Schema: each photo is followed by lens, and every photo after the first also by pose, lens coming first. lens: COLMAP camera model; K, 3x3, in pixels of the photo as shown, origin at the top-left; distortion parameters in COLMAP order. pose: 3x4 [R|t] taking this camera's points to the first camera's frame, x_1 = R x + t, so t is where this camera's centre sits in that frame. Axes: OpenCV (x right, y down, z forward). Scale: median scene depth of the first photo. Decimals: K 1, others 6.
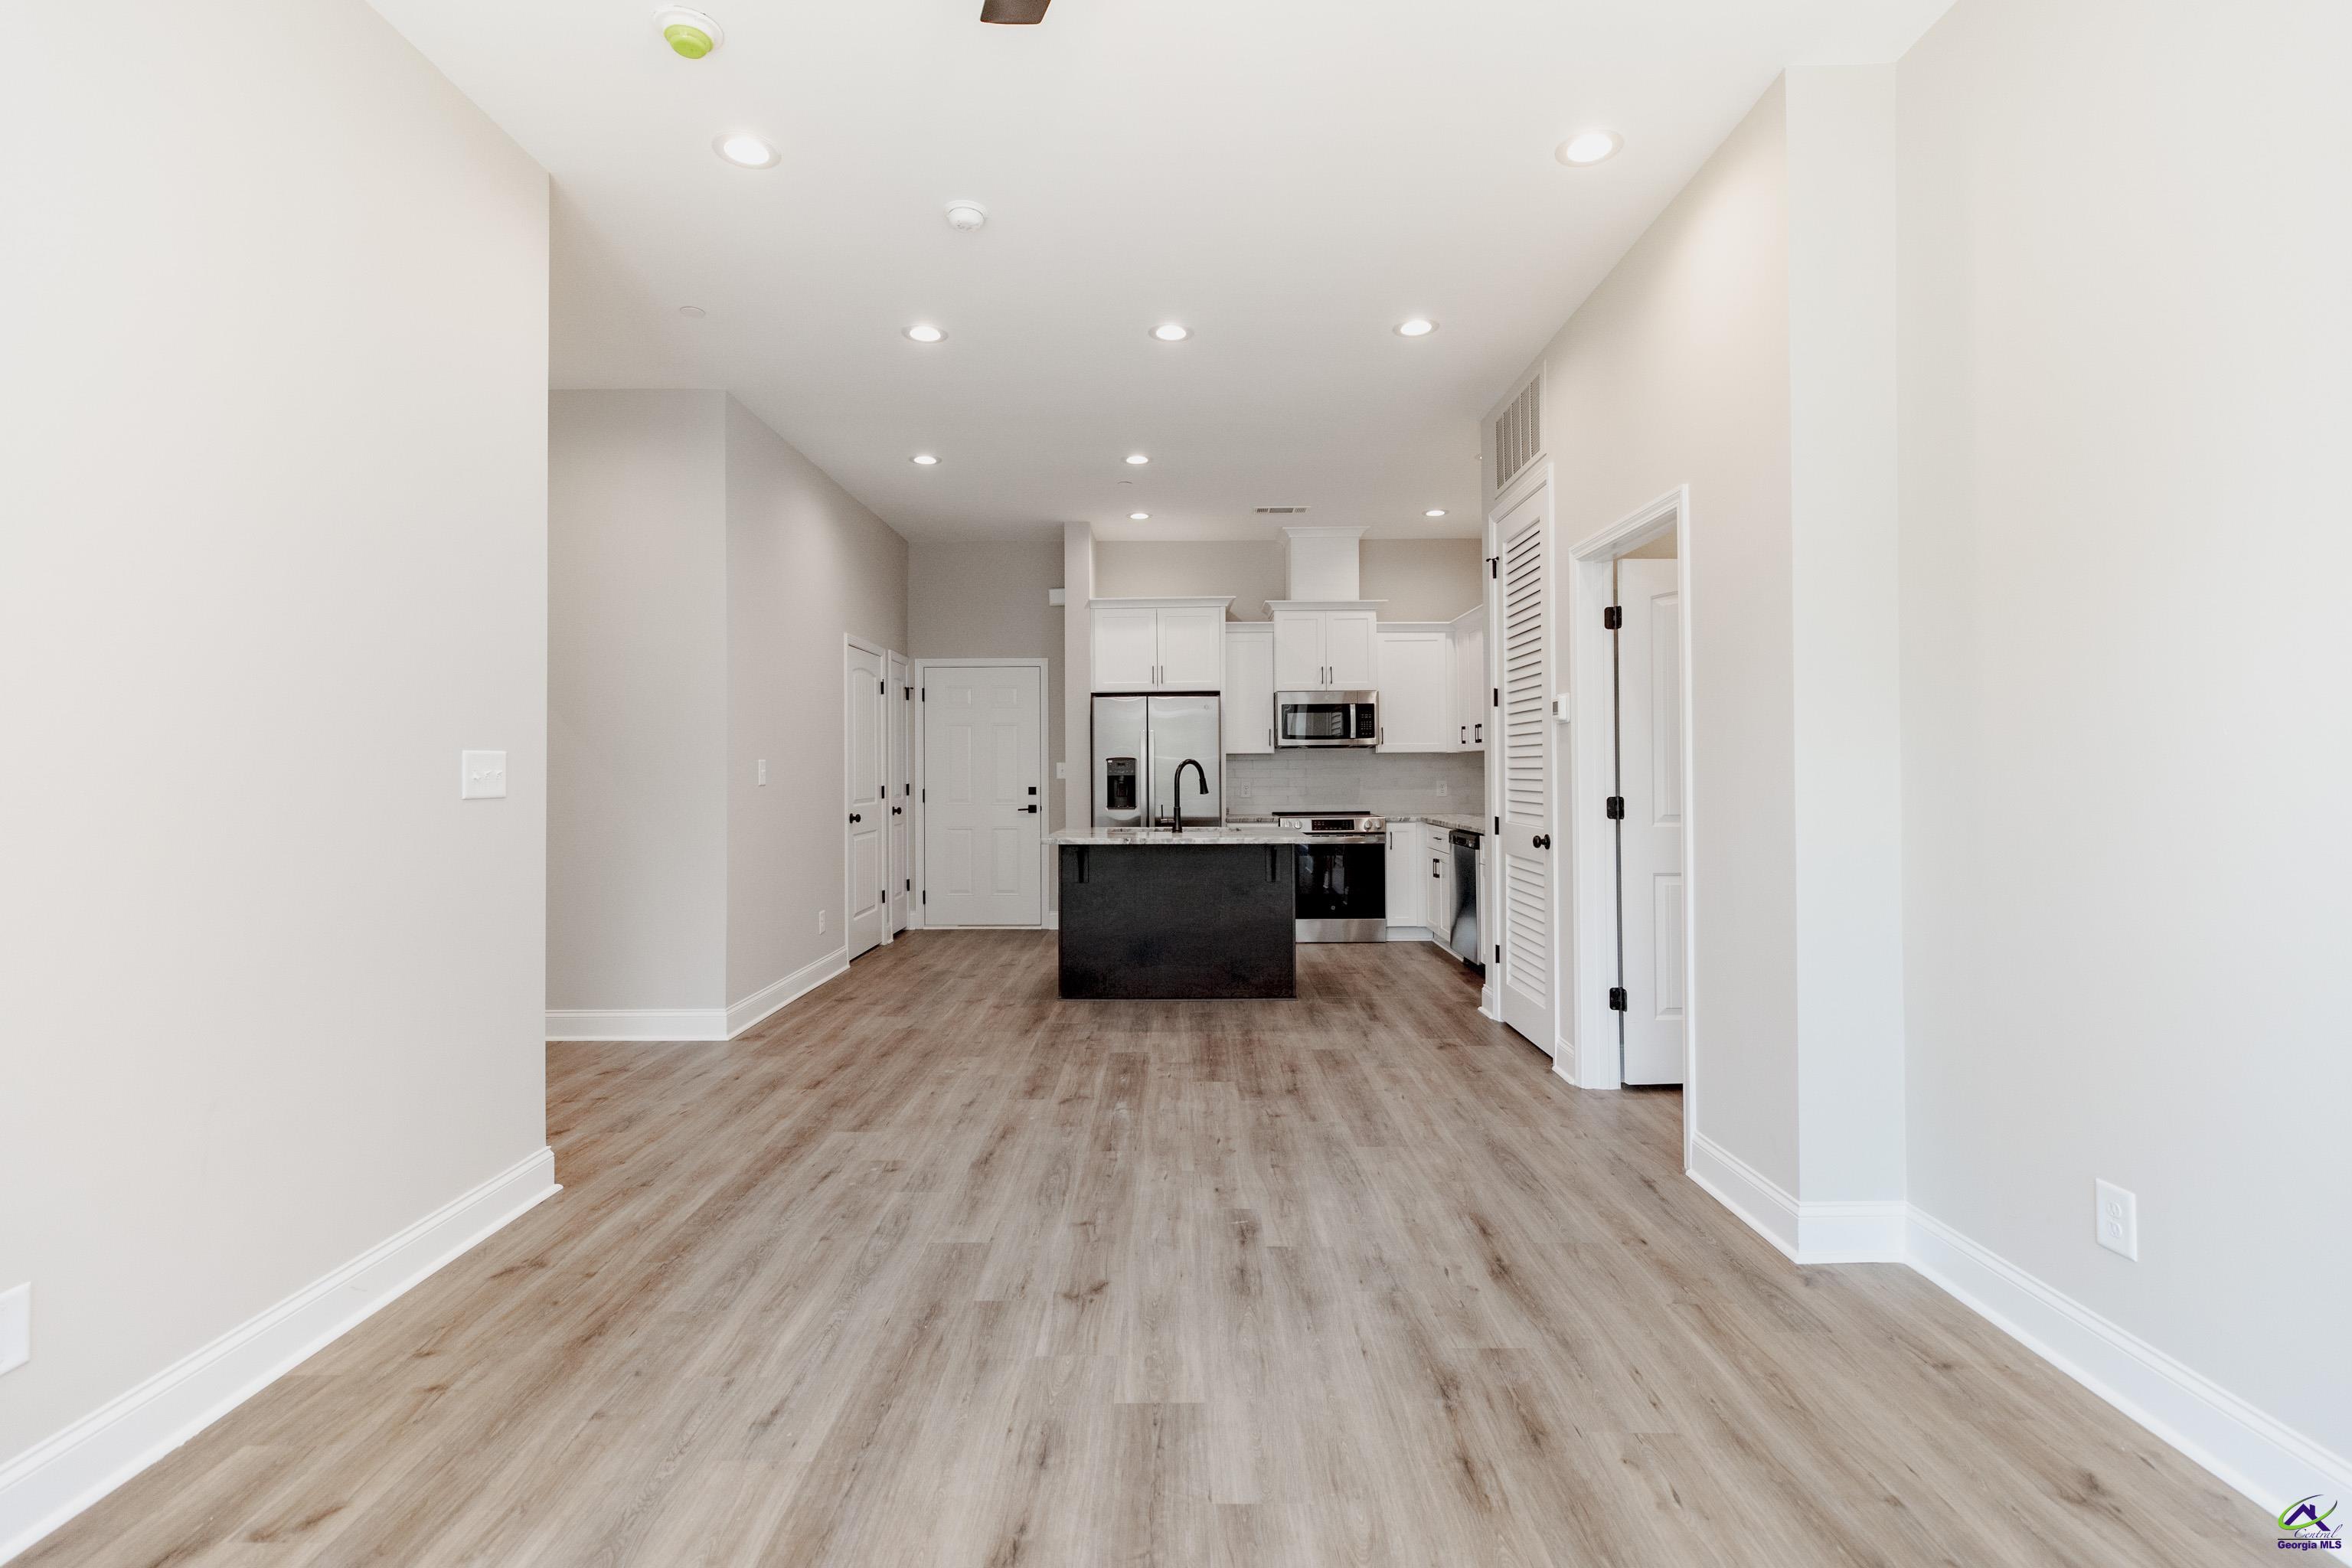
lens RADIAL K [[1063.3, 0, 1173.5], [0, 1063.3, 750.8], [0, 0, 1]] dist [0.002315, 0.000316]
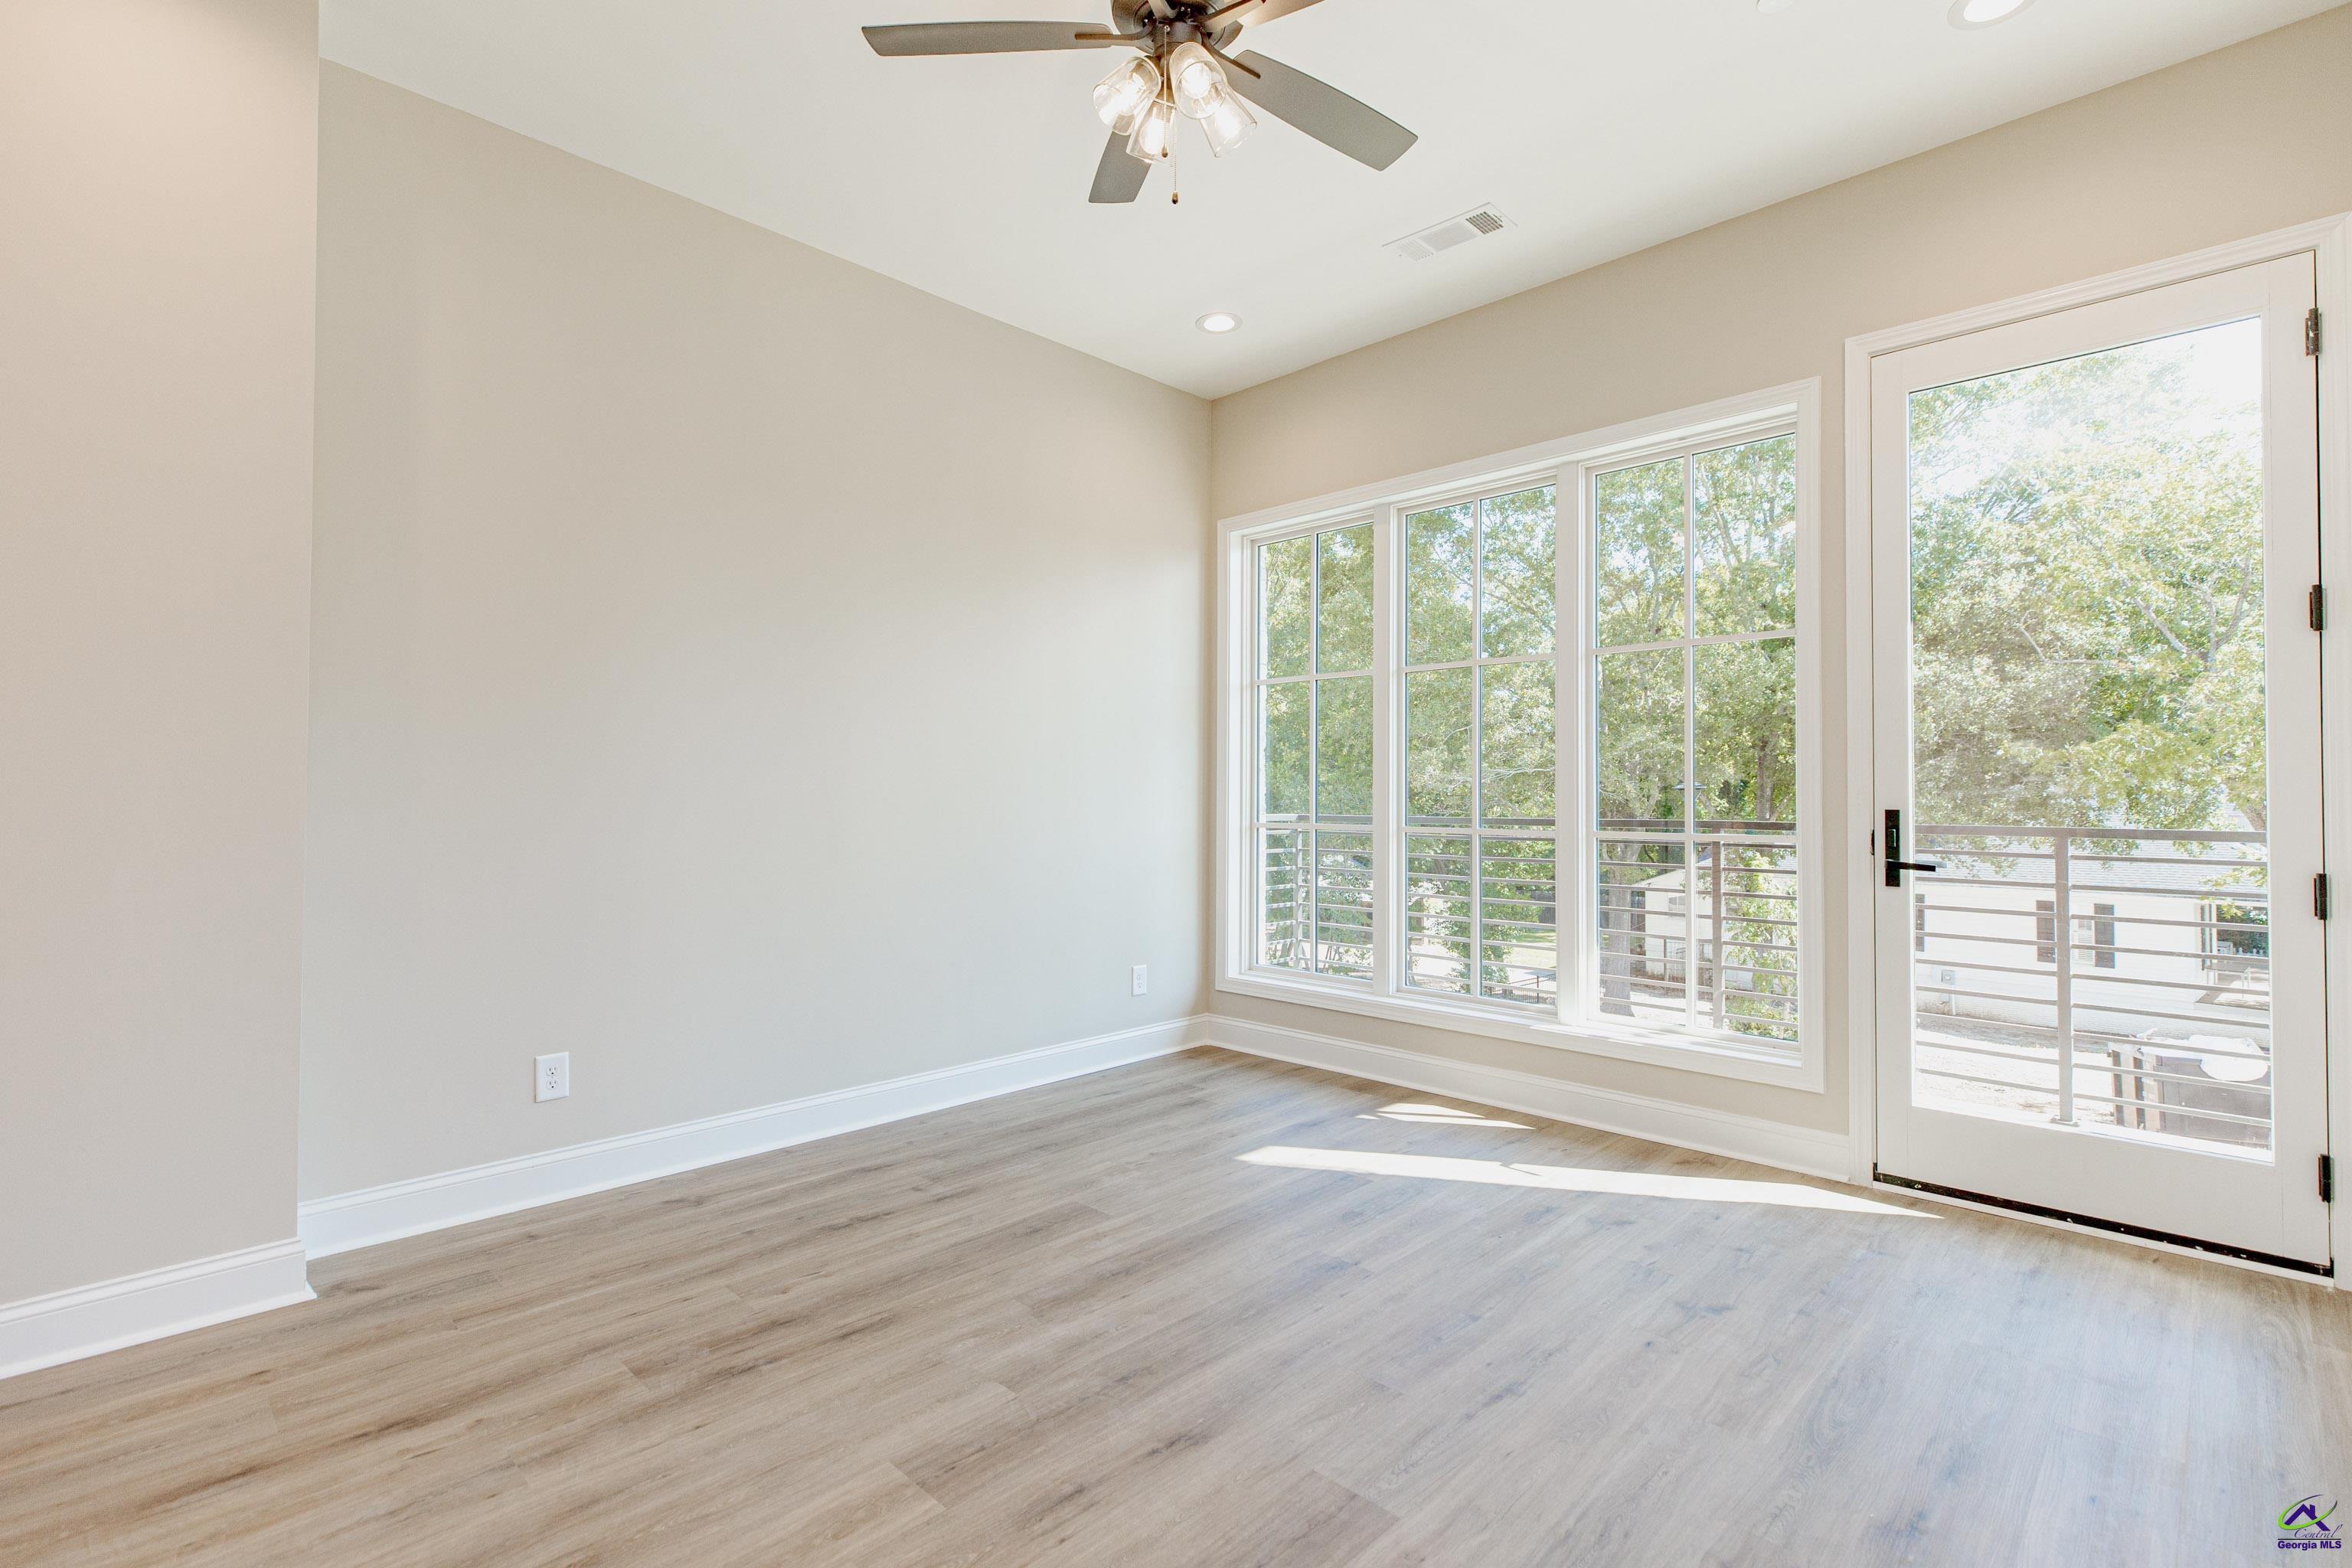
lens RADIAL K [[1079.0, 0, 1171.6], [0, 1079.0, 781.9], [0, 0, 1]] dist [0.001761, 0.000419]
pose [[-0.715211, 0.014729, 0.698753, -0.434861], [-0.011891, 0.999377, -0.033236, 0.041131], [-0.698807, -0.032080, -0.714591, 0.837633]]
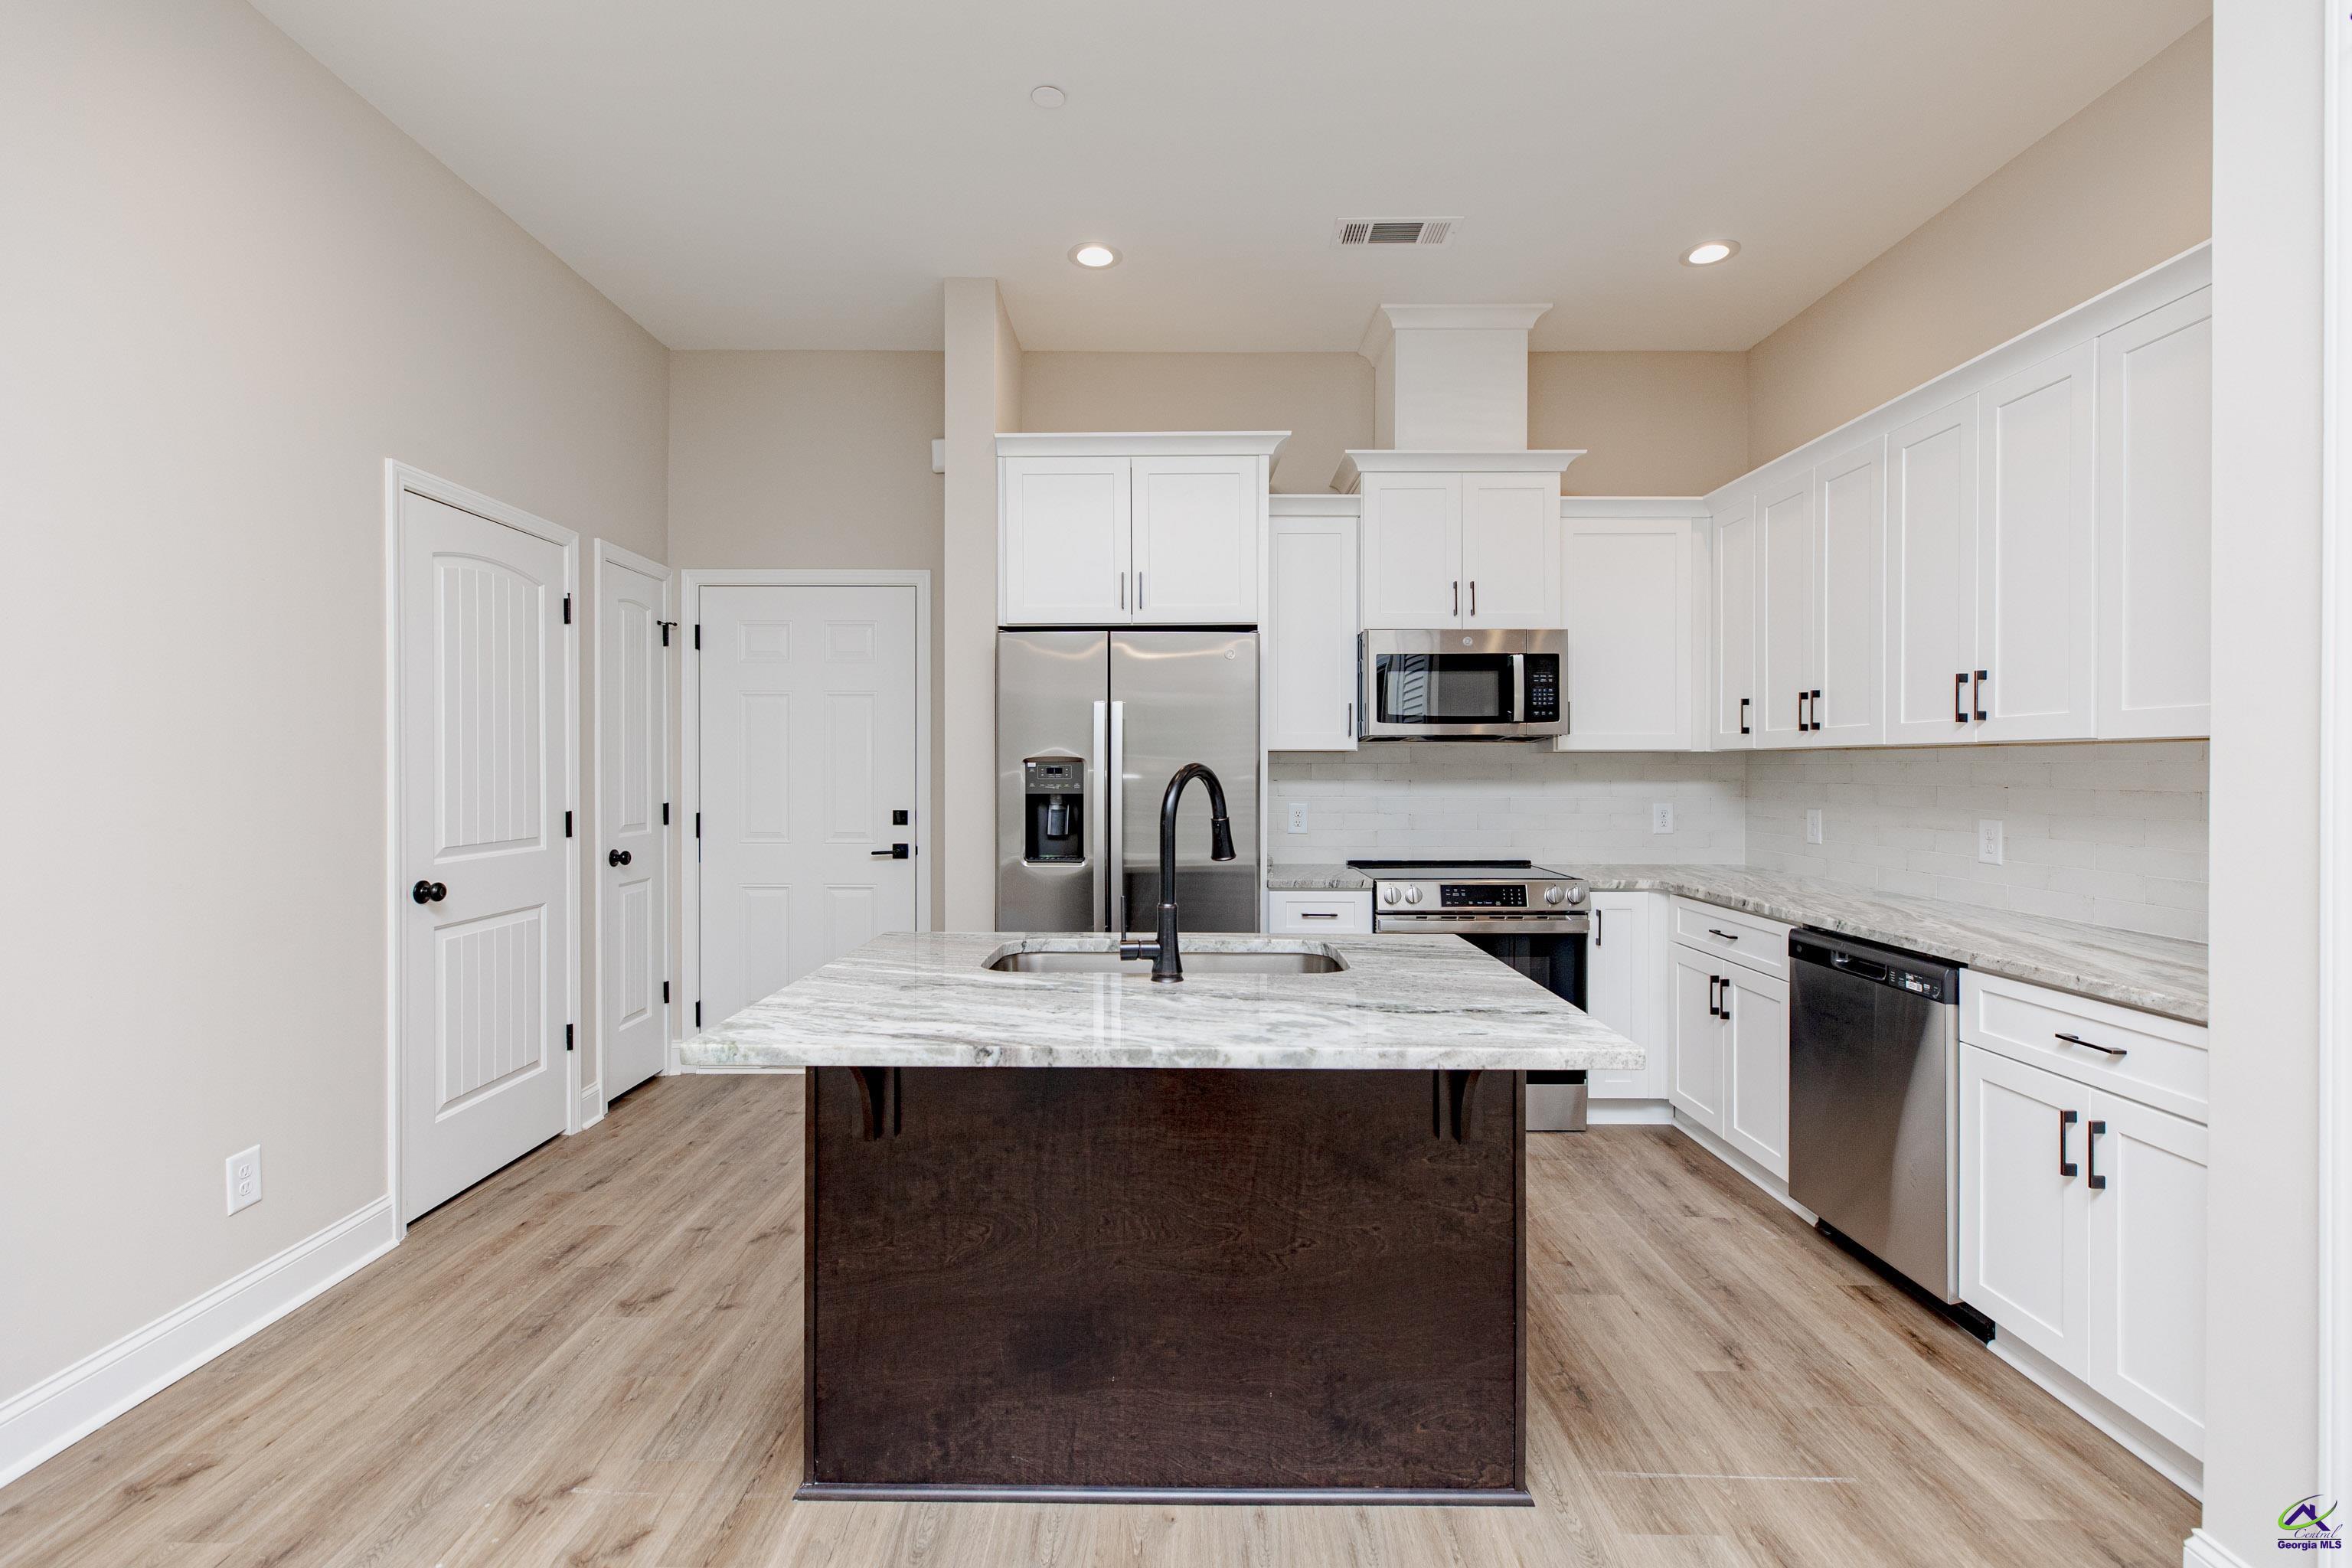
lens RADIAL K [[1068.1, 0, 1180.0], [0, 1068.1, 775.5], [0, 0, 1]] dist [0.002274, -0.000190]
pose [[0.999937, 0.006861, 0.008854, 0.006691], [-0.007082, 0.999655, 0.025275, 0.004346], [-0.008677, -0.025337, 0.999641, 1.043087]]
